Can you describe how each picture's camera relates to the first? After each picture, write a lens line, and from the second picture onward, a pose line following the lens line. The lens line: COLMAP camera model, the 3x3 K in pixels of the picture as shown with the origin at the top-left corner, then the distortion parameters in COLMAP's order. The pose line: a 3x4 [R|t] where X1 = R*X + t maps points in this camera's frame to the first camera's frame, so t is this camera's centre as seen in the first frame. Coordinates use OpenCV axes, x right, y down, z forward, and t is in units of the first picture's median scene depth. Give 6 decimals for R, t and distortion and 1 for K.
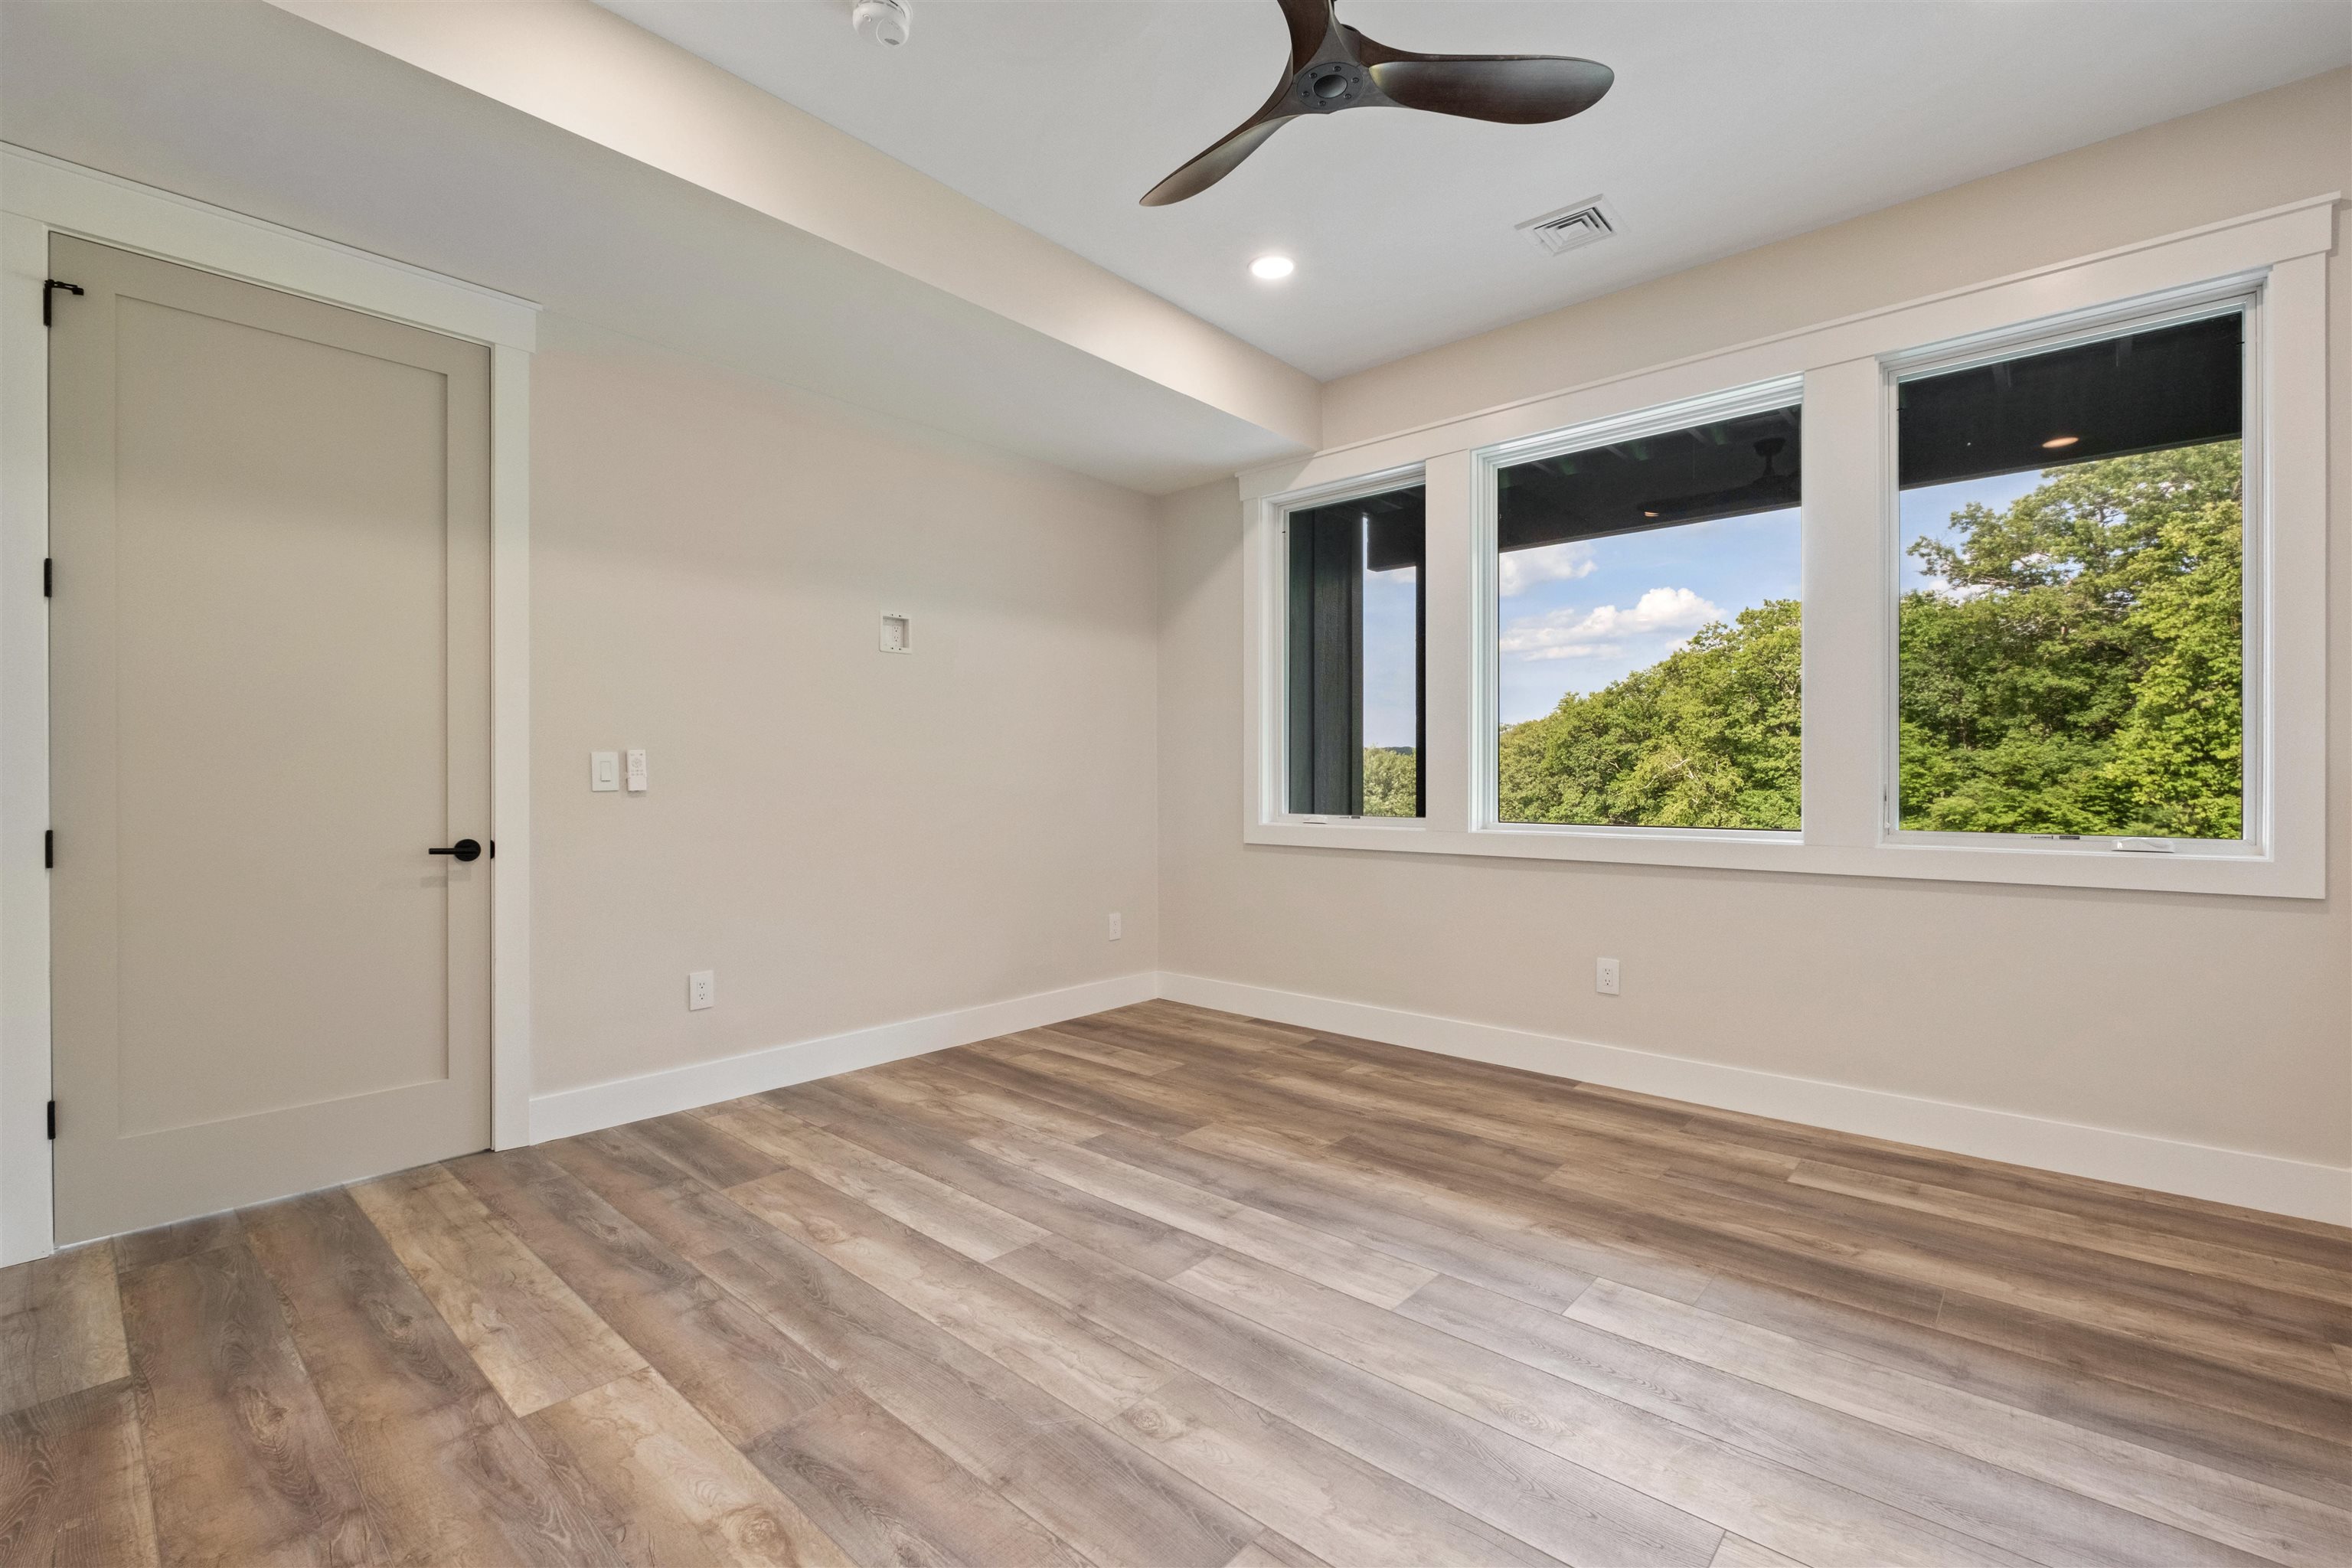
lens RADIAL K [[1036.5, 0, 1198.3], [0, 1036.5, 780.1], [0, 0, 1]] dist [-0.012757, -0.001409]
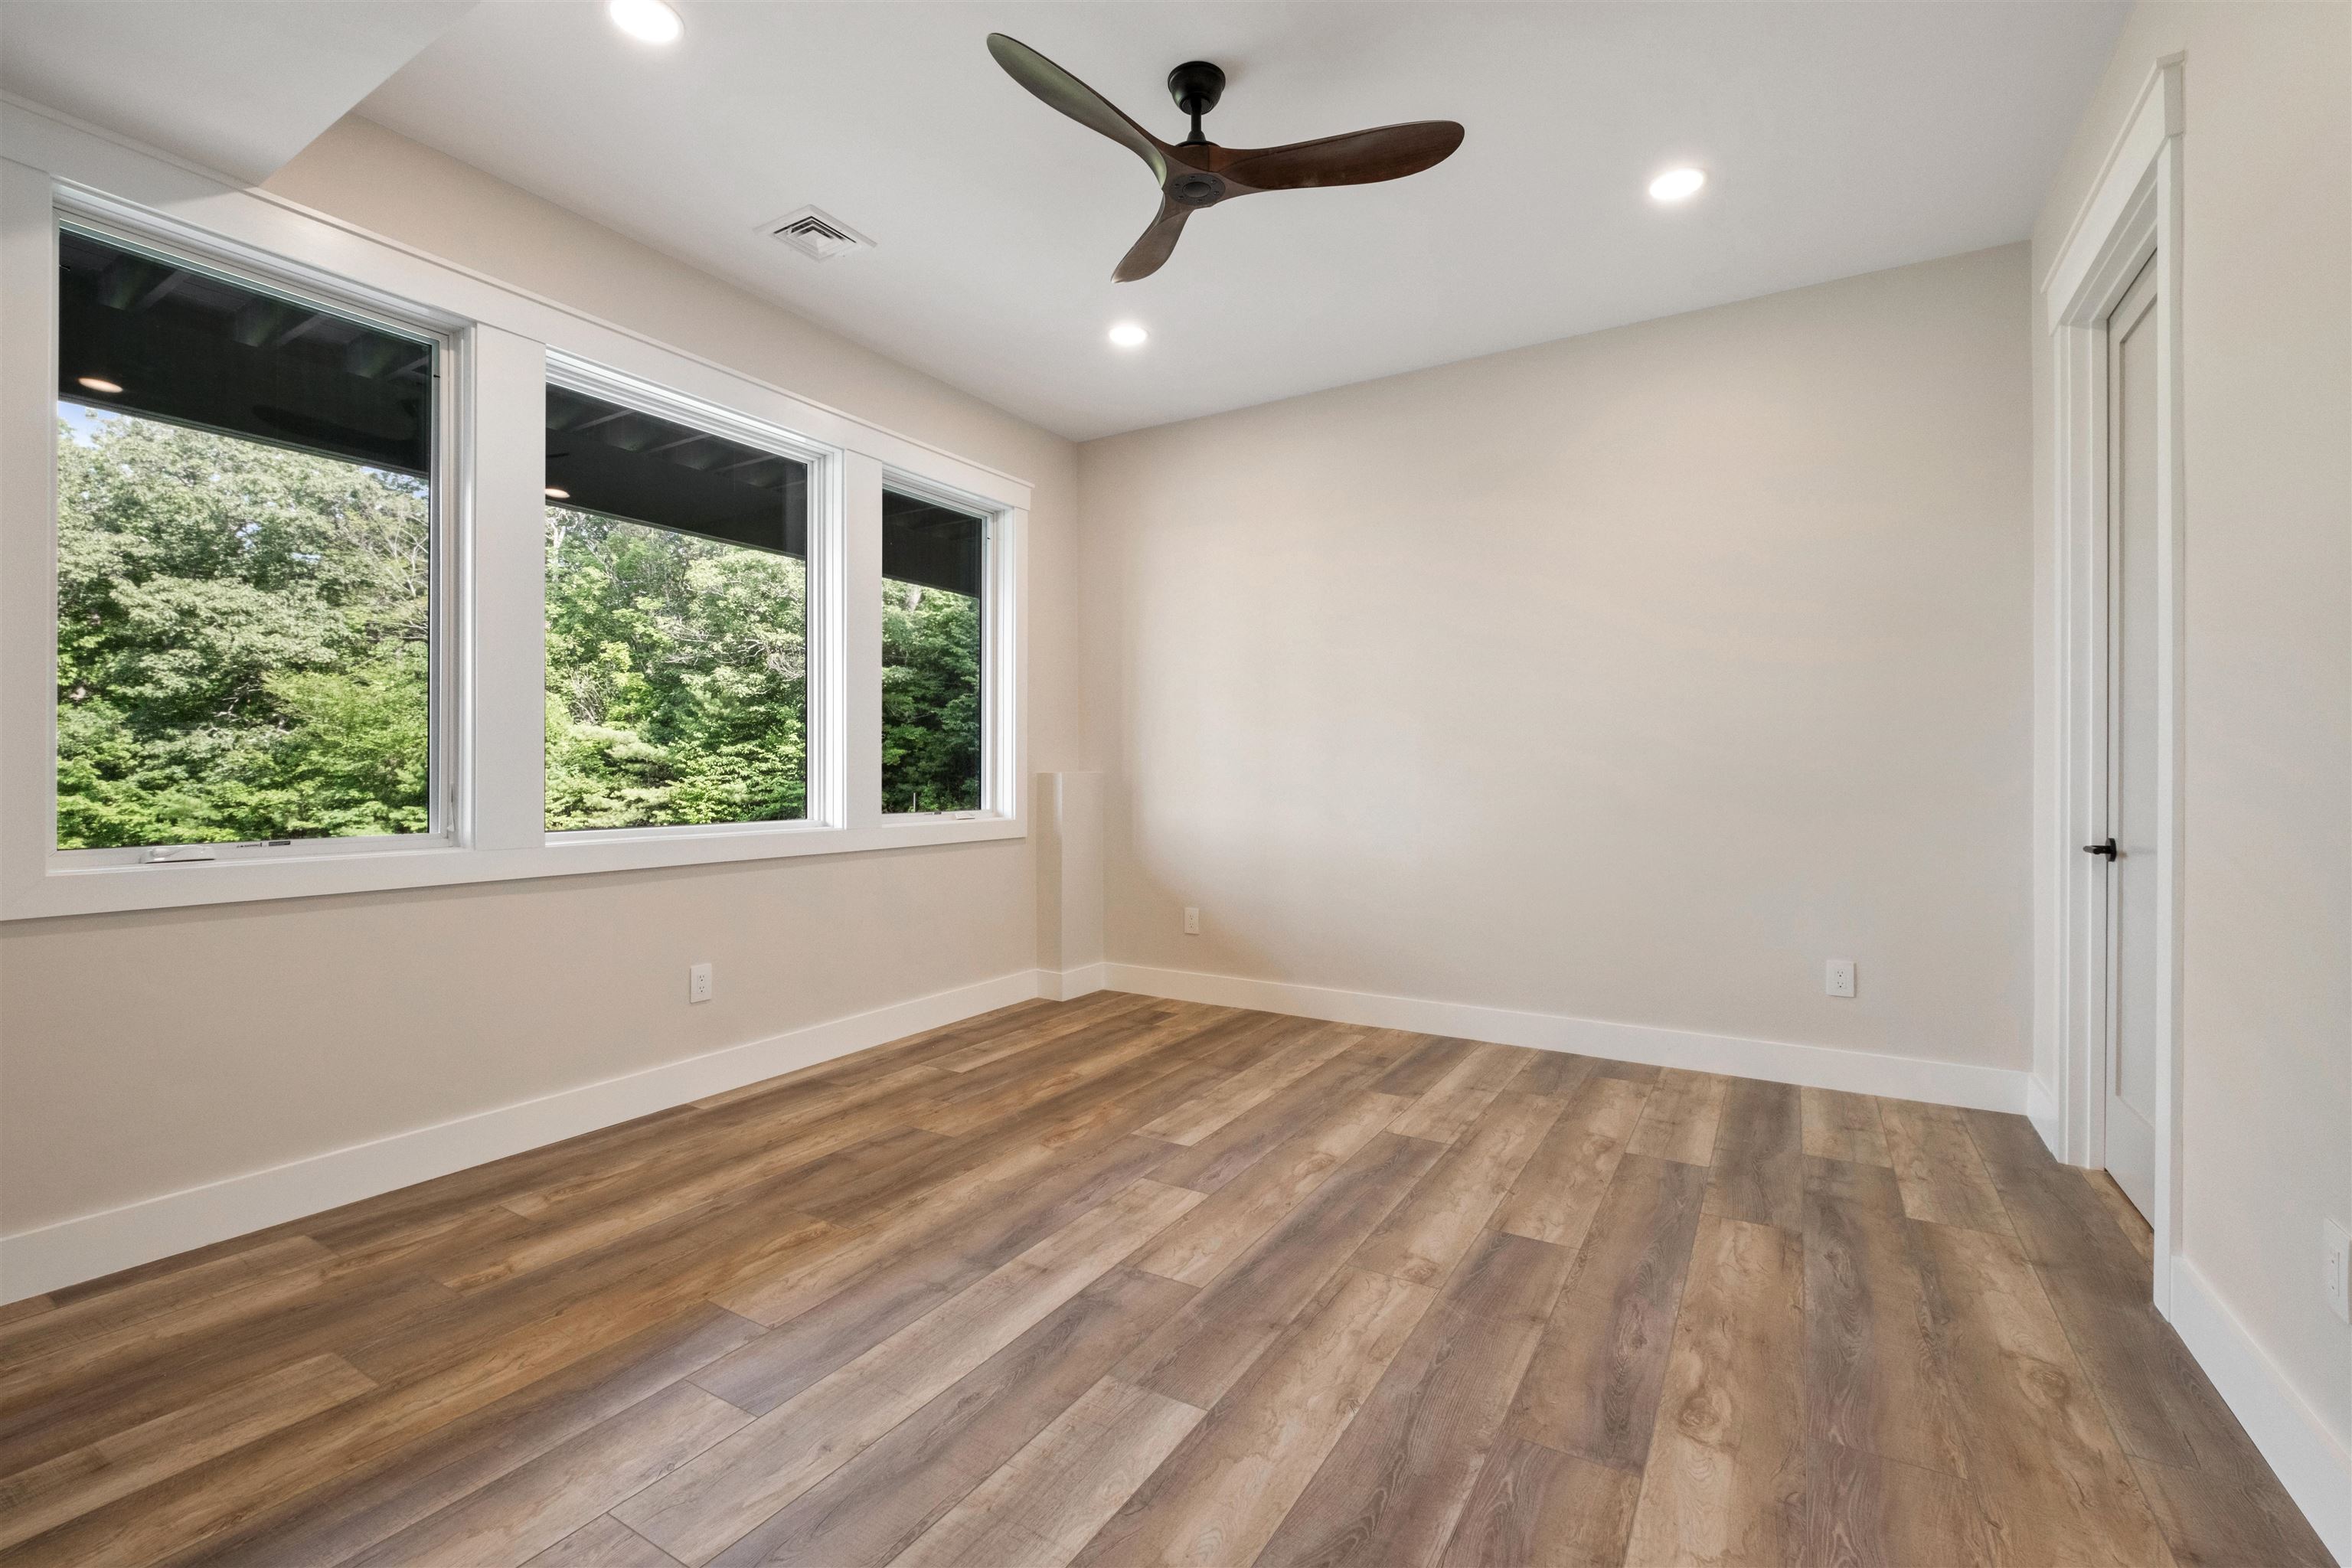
lens RADIAL K [[1036.5, 0, 1165.0], [0, 1036.5, 751.2], [0, 0, 1]] dist [-0.012757, -0.001409]
pose [[-0.176207, 0.018711, 0.984175, -0.688084], [0.009020, 0.999808, -0.017393, -0.001394], [-0.984312, 0.005812, -0.176342, 0.836461]]
